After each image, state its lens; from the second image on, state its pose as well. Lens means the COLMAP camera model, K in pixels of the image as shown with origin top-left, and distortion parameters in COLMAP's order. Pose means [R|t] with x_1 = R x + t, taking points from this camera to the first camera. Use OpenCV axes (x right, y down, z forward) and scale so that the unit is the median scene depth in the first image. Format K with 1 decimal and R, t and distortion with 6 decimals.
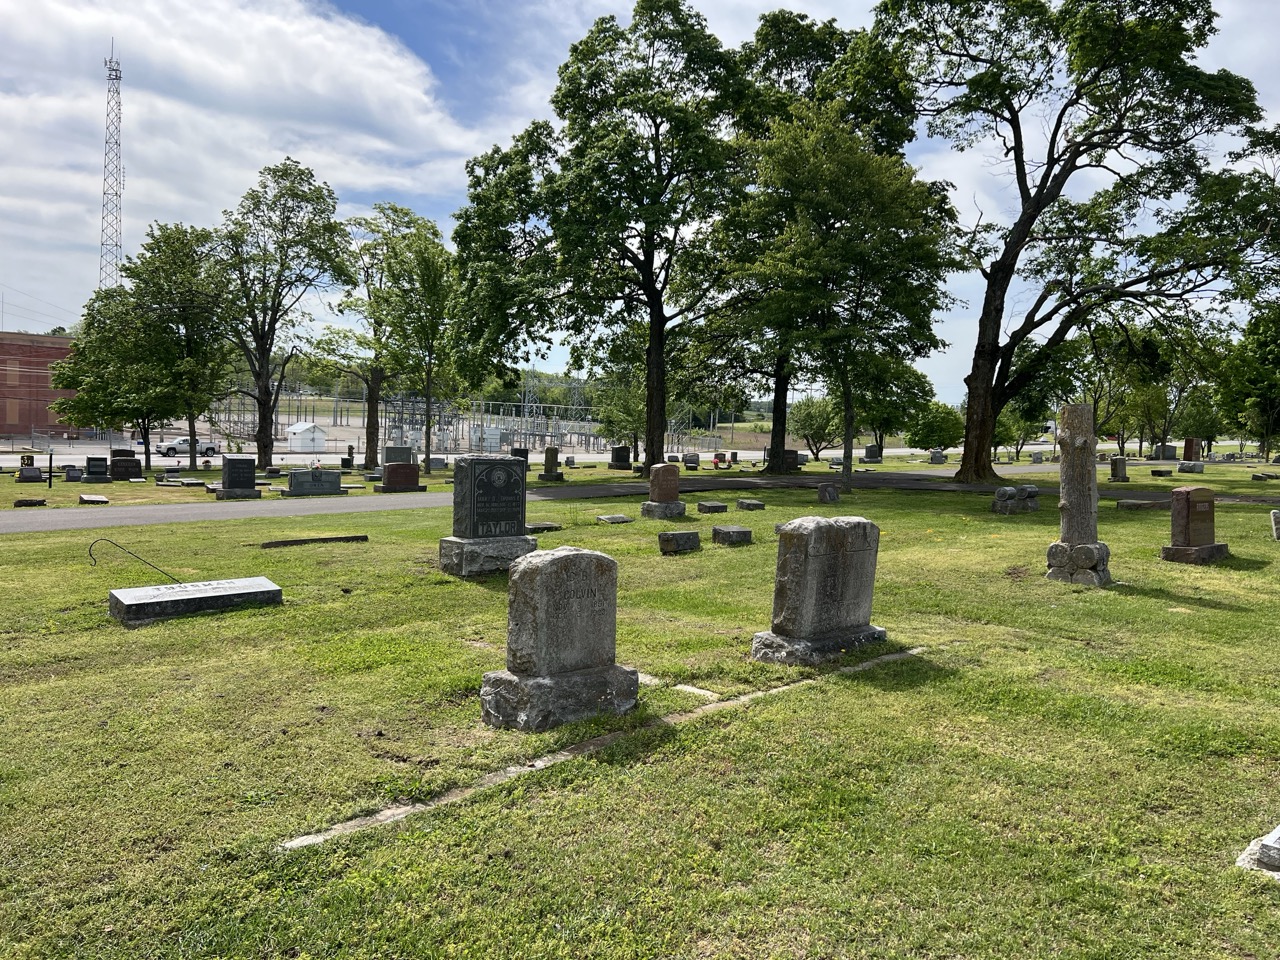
lens RADIAL K [[965.6, 0, 641.5], [0, 965.6, 477.1], [0, 0, 1]] dist [0.082728, -0.094776]
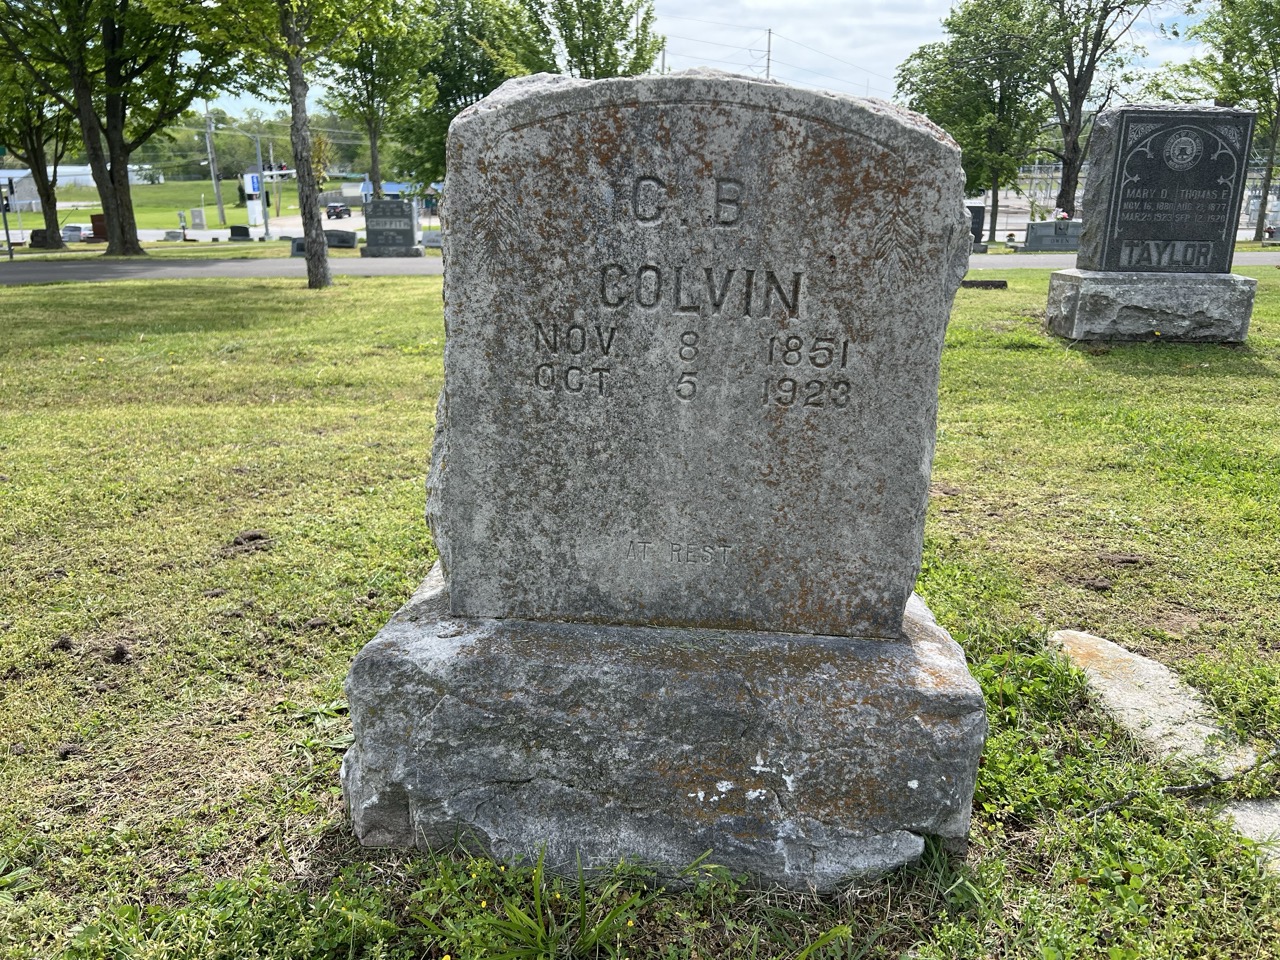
lens RADIAL K [[974.1, 0, 645.1], [0, 974.1, 472.4], [0, 0, 1]] dist [0.042067, -0.034780]
pose [[0.696752, 0.171443, -0.696522, 0.043285], [-0.022130, 0.975693, 0.218022, 0.058889], [0.716970, -0.136493, 0.683611, 0.435119]]
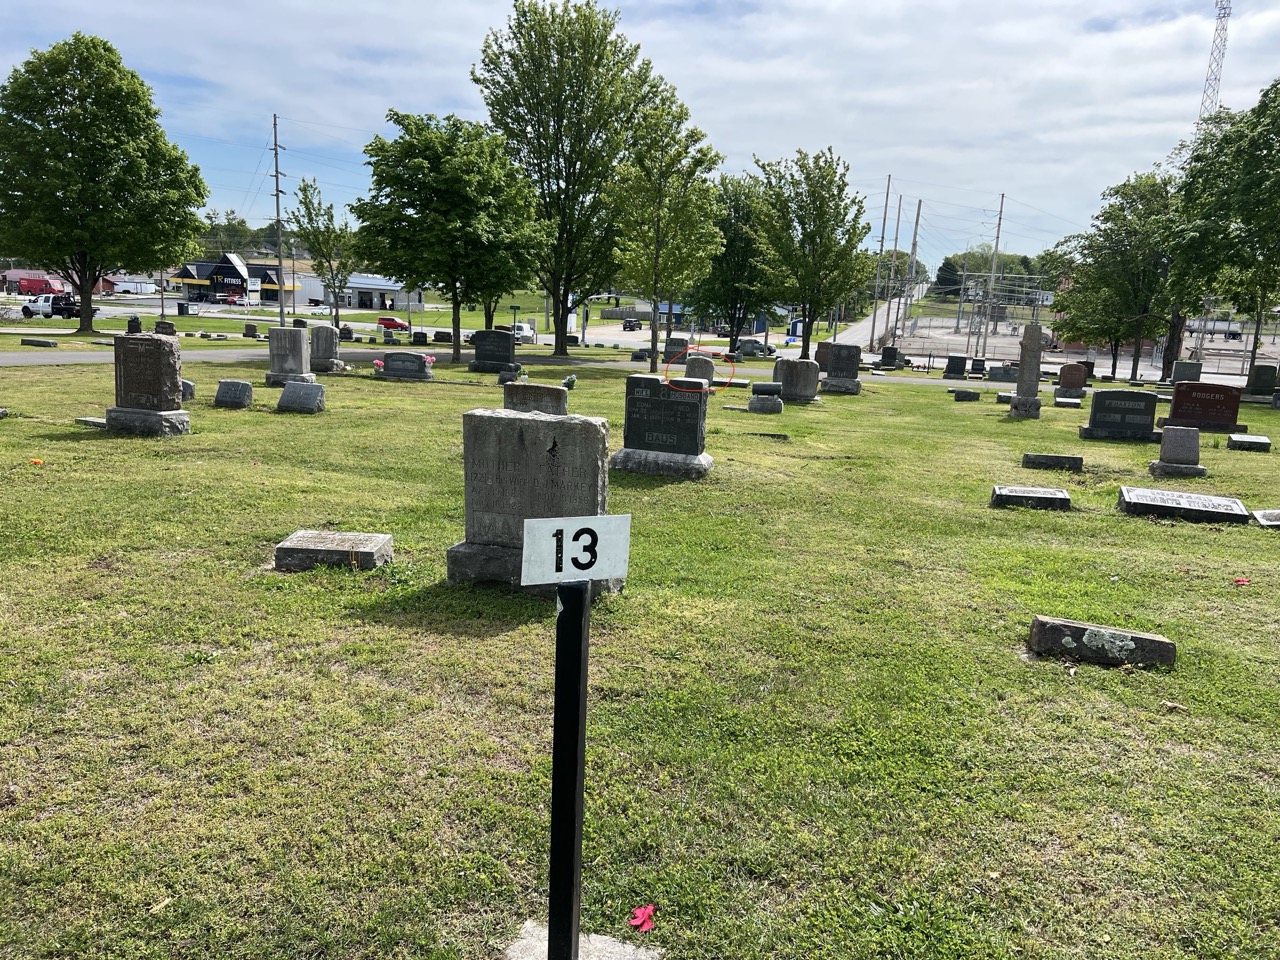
lens RADIAL K [[965.6, 0, 641.5], [0, 965.6, 477.1], [0, 0, 1]] dist [0.082728, -0.094776]
pose [[0.475512, 0.153225, -0.866262, 1.733006], [-0.085813, 0.988097, 0.127671, 0.042516], [0.875514, 0.013628, 0.483001, -0.589181]]
